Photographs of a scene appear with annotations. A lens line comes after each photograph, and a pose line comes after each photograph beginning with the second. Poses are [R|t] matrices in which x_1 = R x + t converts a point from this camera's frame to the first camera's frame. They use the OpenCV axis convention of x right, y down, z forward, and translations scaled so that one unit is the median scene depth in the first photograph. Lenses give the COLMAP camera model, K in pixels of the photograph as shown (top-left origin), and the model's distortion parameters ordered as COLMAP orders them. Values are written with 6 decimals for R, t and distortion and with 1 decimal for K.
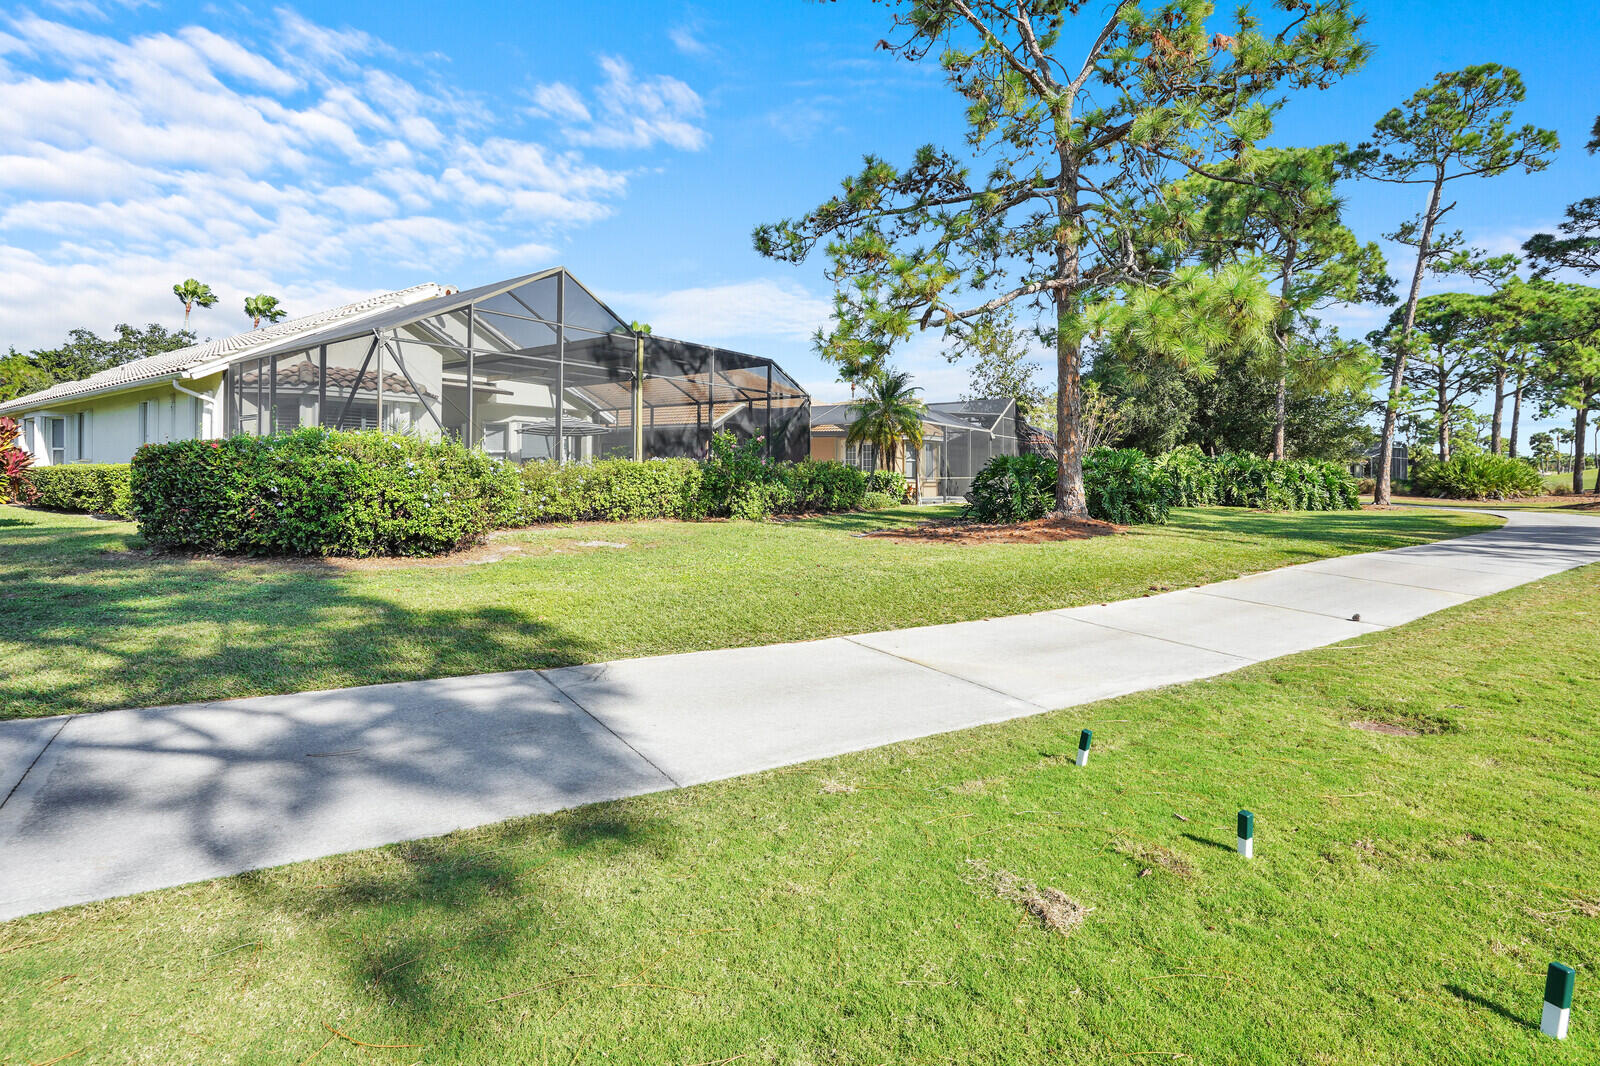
lens RADIAL K [[756.4, 0, 822.8], [0, 756.4, 481.7], [0, 0, 1]] dist [-0.021194, 0.001681]
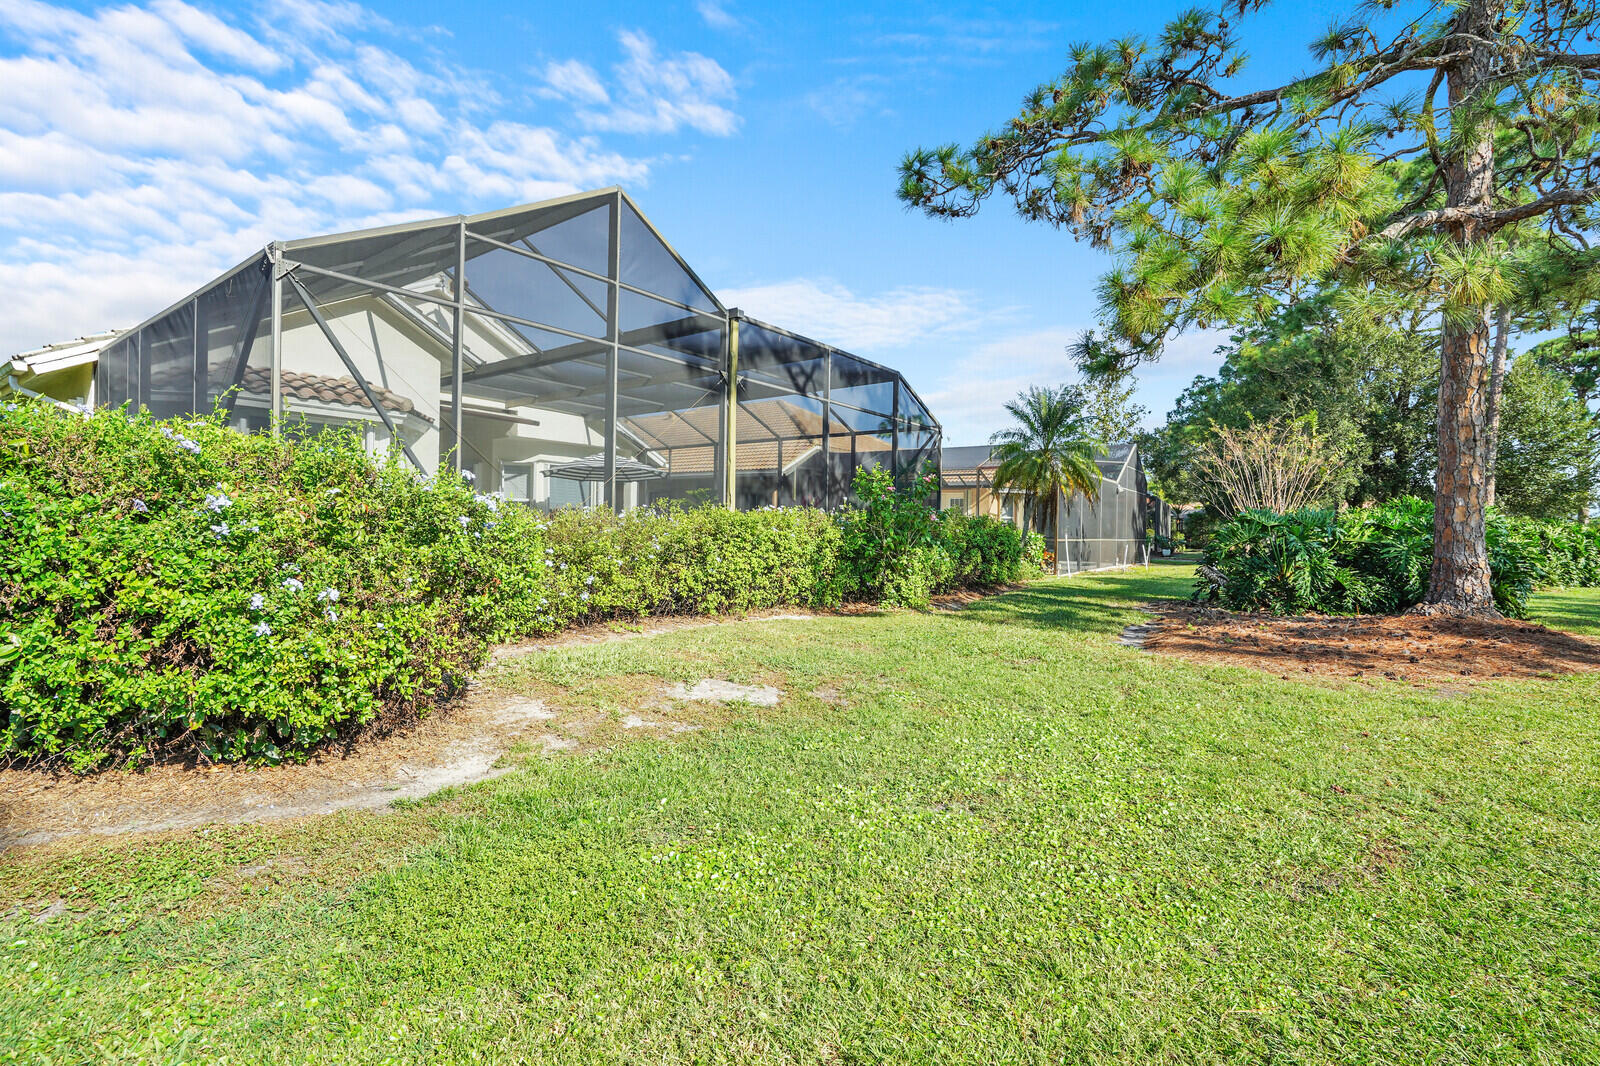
lens RADIAL K [[756.4, 0, 814.2], [0, 756.4, 541.4], [0, 0, 1]] dist [-0.021194, 0.001681]
pose [[0.999031, 0.011104, -0.042587, -0.145876], [-0.010955, 0.999933, 0.003718, -0.005637], [0.042625, -0.003247, 0.999086, 0.367148]]
